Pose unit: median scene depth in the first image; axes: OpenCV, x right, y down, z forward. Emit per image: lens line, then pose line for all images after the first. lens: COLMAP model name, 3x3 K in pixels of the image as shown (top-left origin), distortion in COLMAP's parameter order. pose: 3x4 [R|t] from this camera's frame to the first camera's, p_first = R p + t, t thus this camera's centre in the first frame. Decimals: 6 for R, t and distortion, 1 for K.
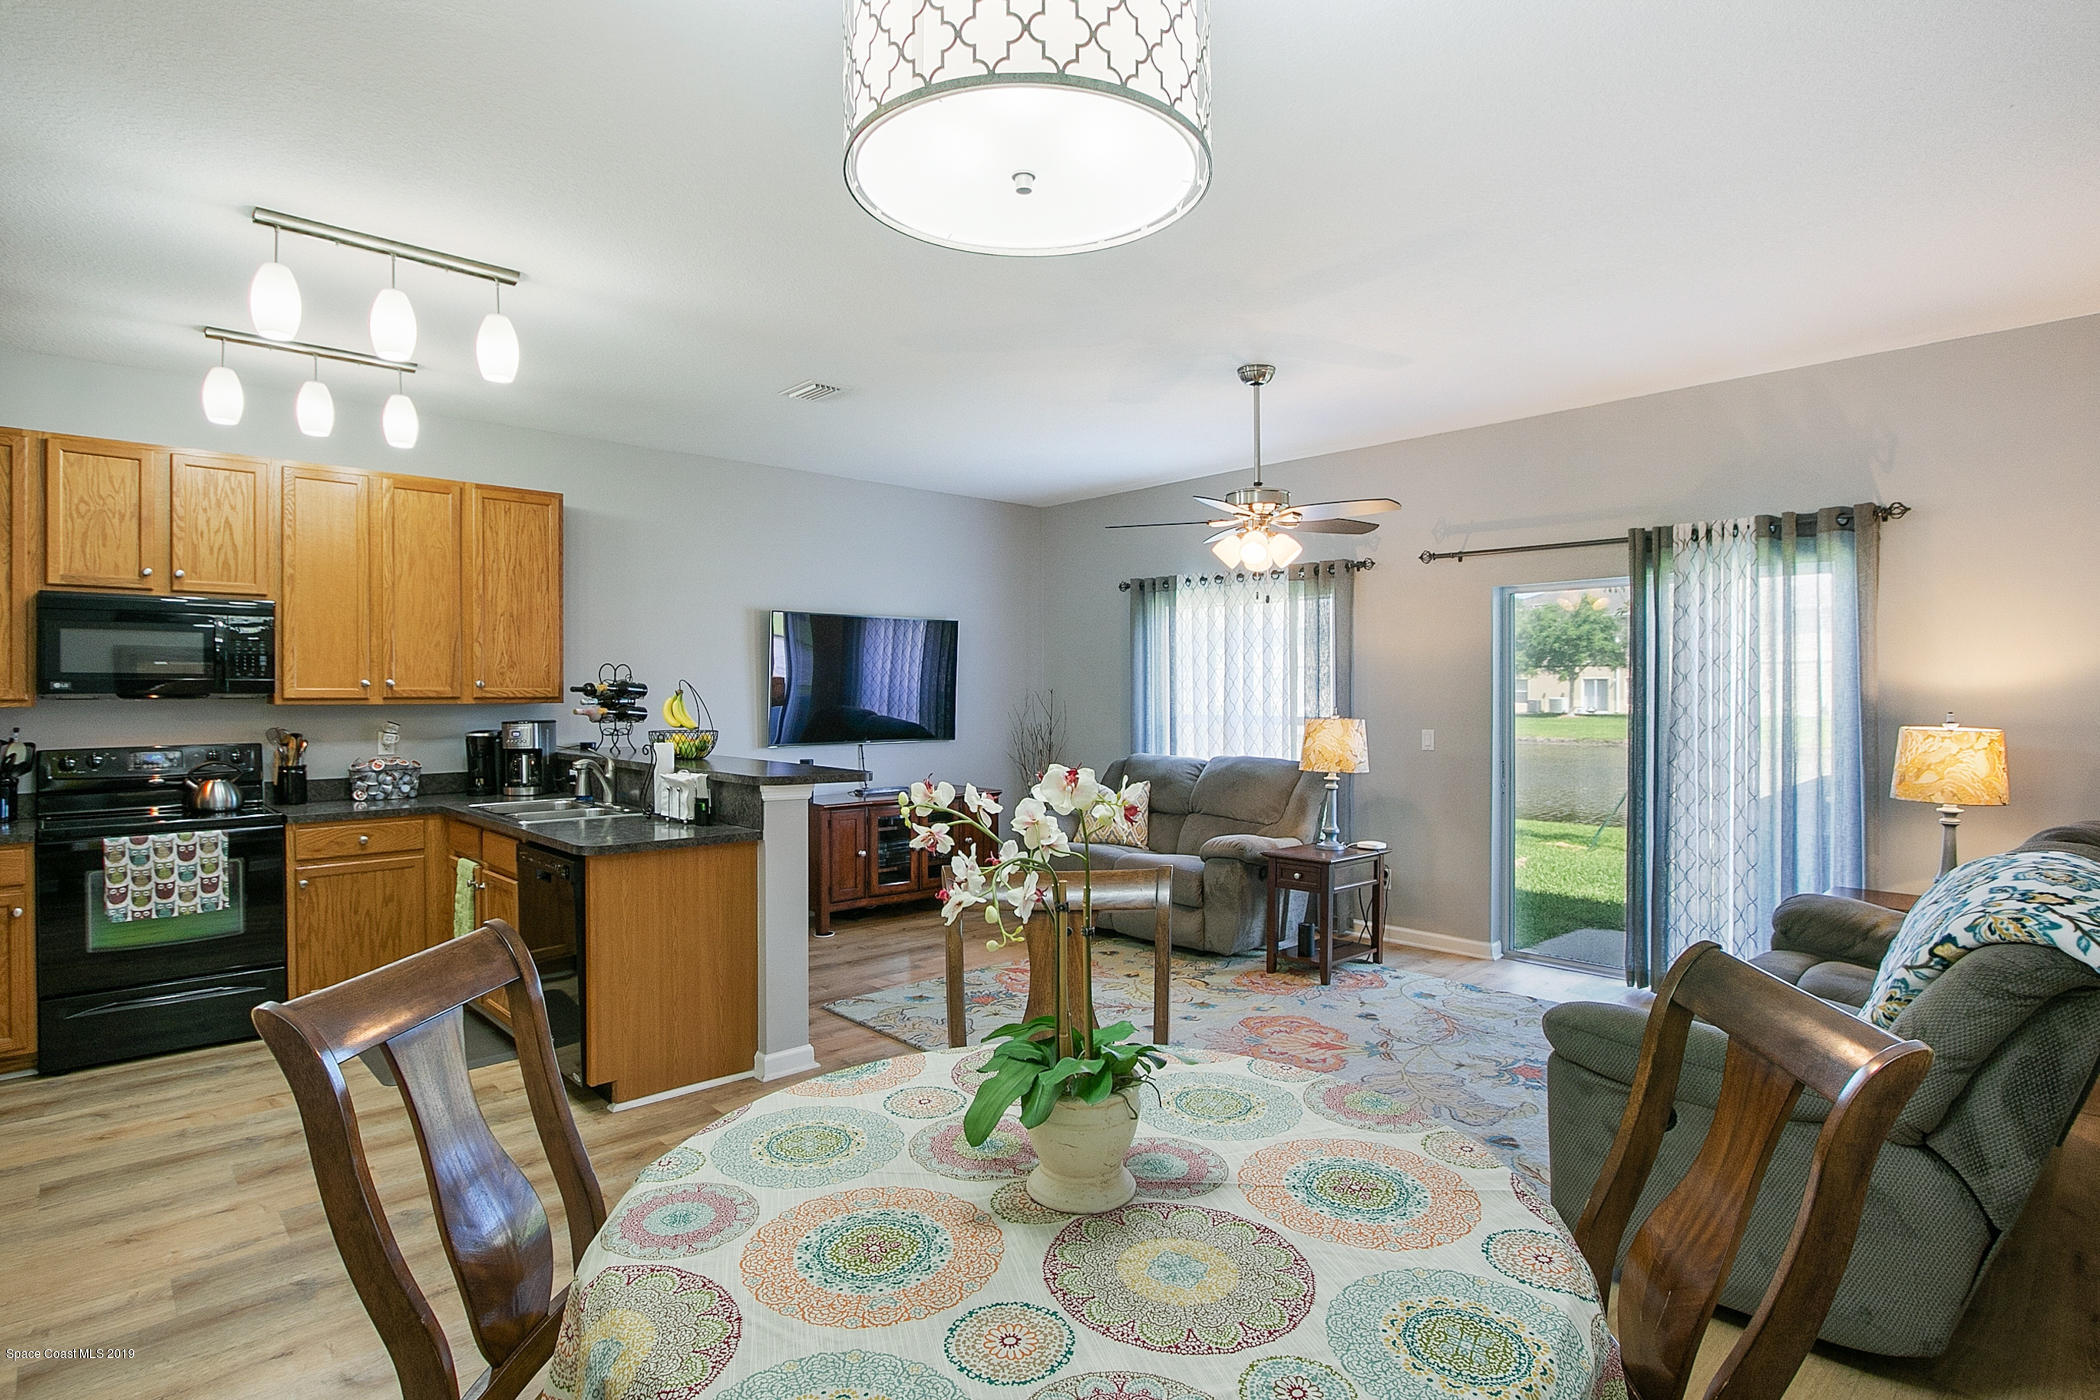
lens RADIAL K [[1064.4, 0, 1042.8], [0, 1064.4, 698.4], [0, 0, 1]] dist [-0.017238, 0.001521]
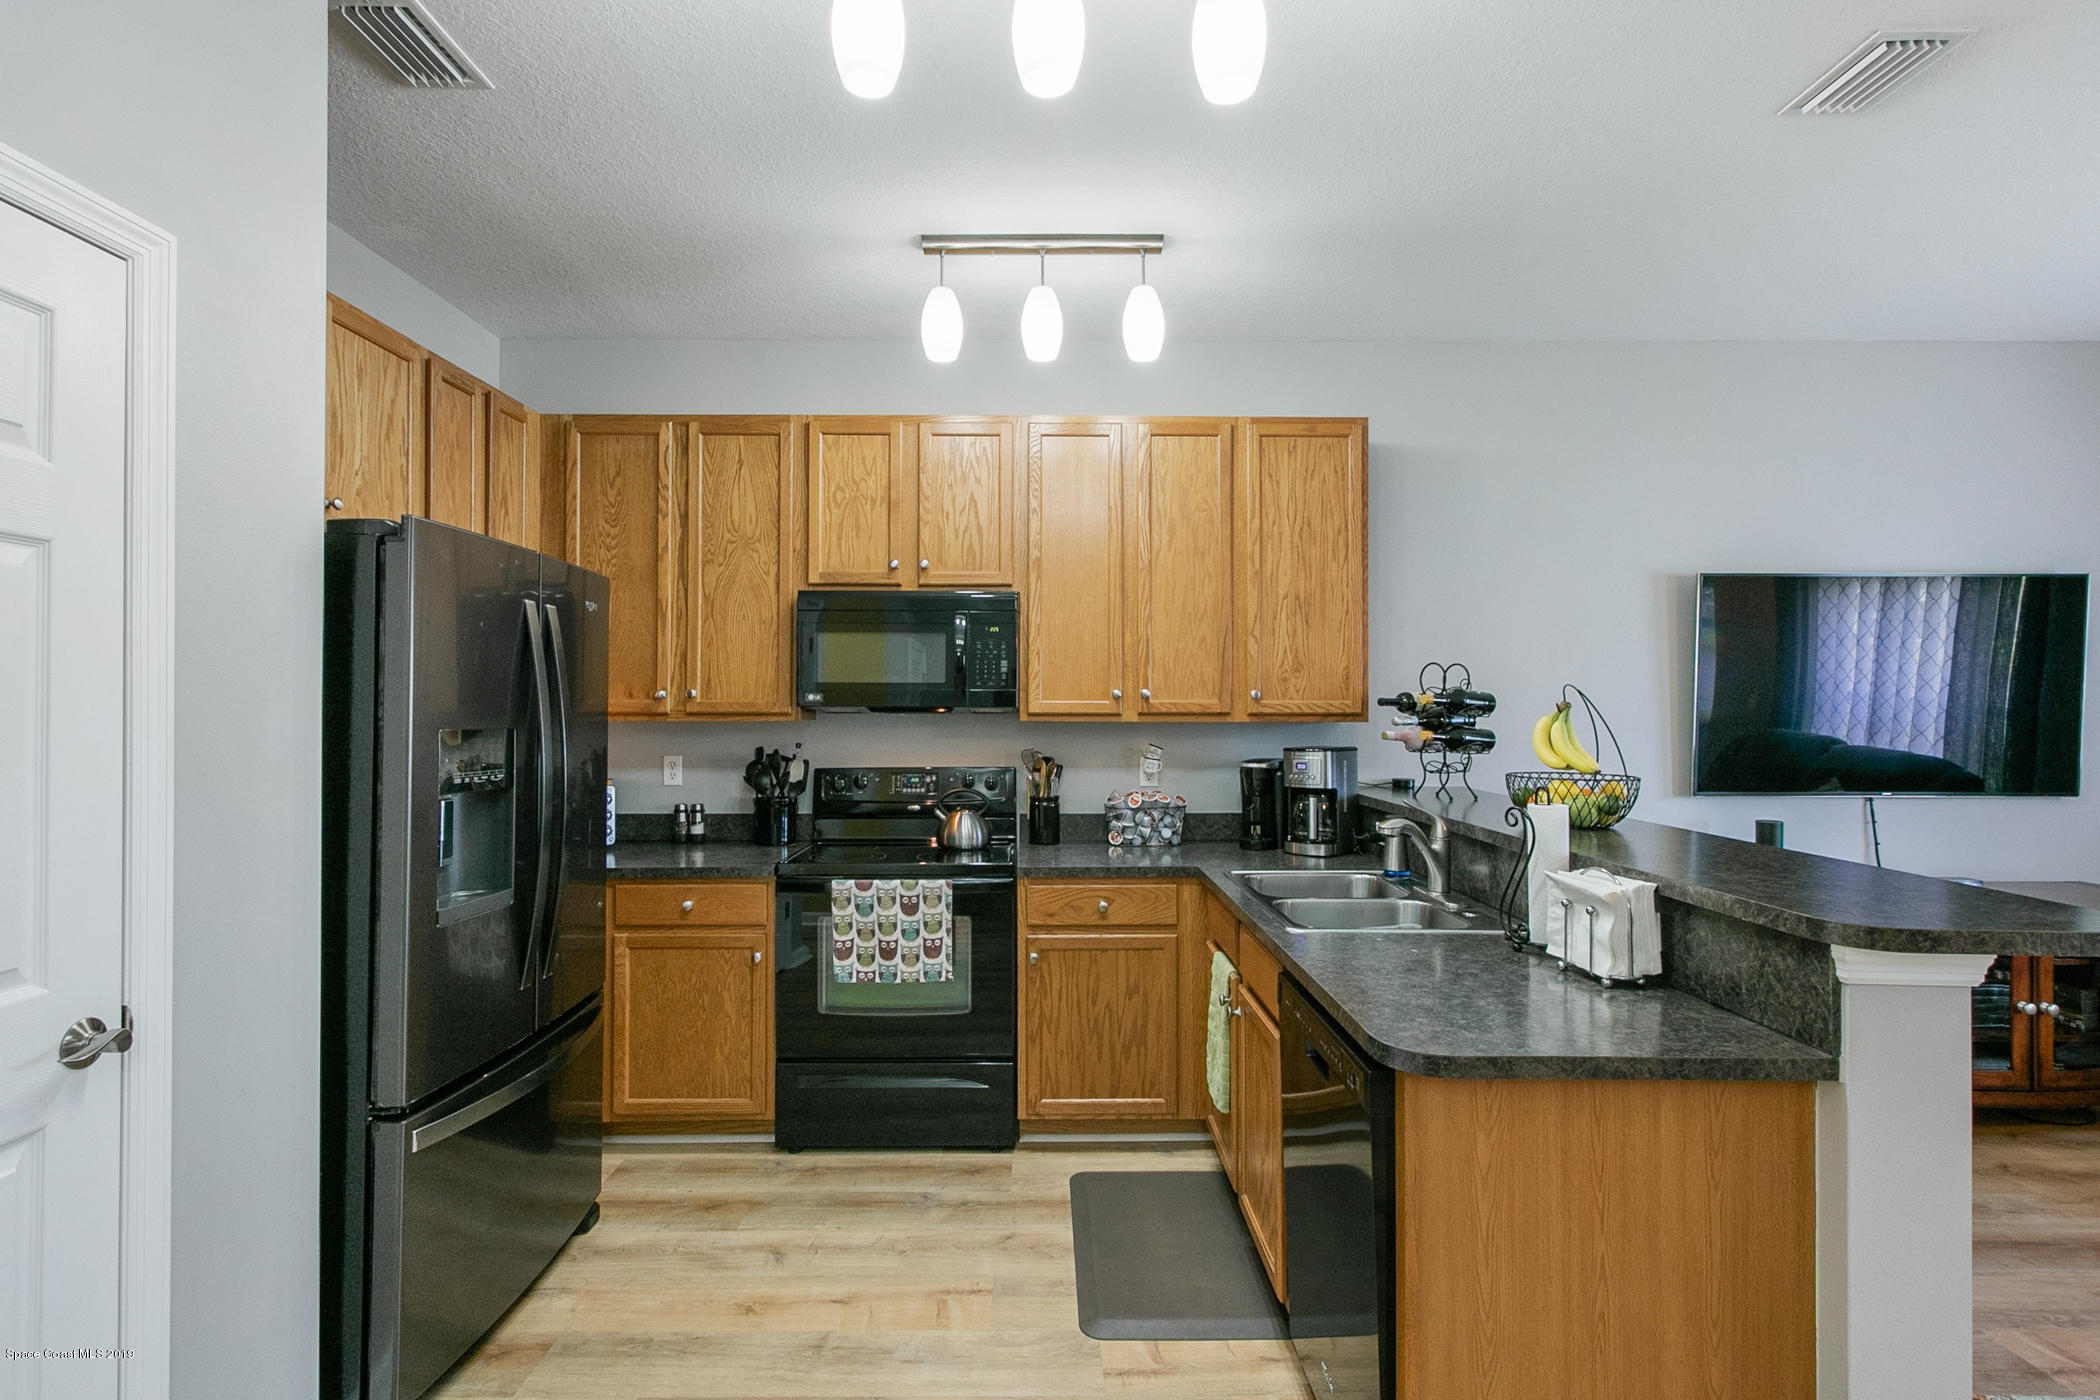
lens RADIAL K [[1018.4, 0, 1040.7], [0, 1018.4, 701.0], [0, 0, 1]] dist [0.000179, 0.000023]
pose [[0.733367, -0.002173, -0.679830, -0.189157], [-0.006330, 0.999930, -0.010024, -0.001621], [0.679804, 0.011655, 0.733302, 0.442436]]
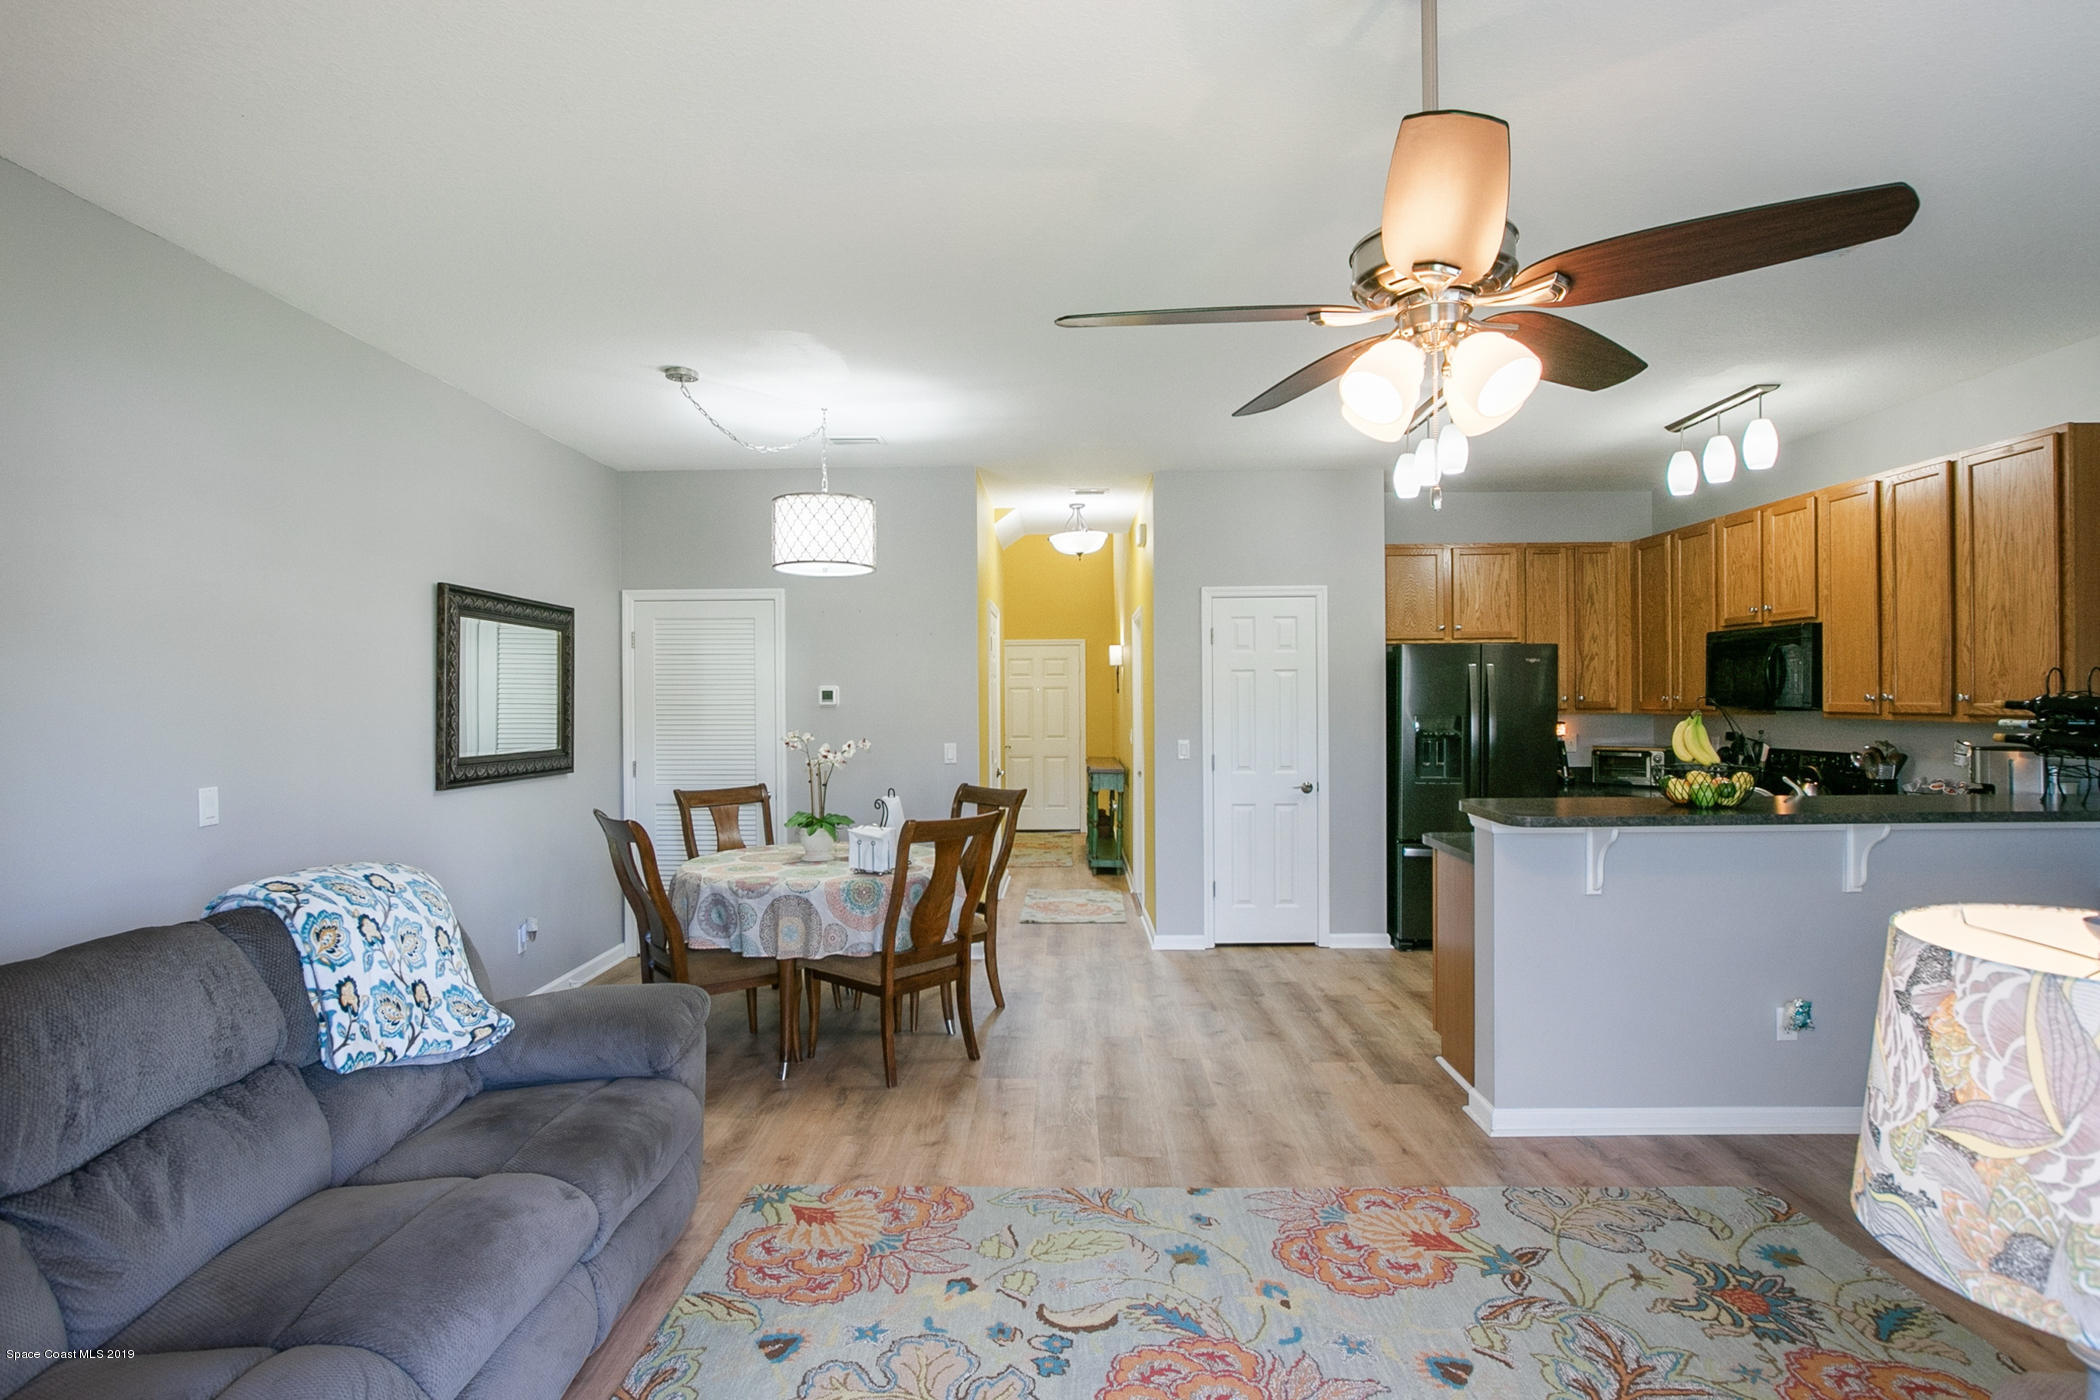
lens RADIAL K [[1052.4, 0, 1045.3], [0, 1052.4, 693.8], [0, 0, 1]] dist [-0.016953, 0.001937]
pose [[-0.697425, 0.003954, -0.716647, 0.591272], [0.003060, 0.999992, 0.002540, -0.023473], [0.716651, -0.000421, -0.697431, 1.175455]]
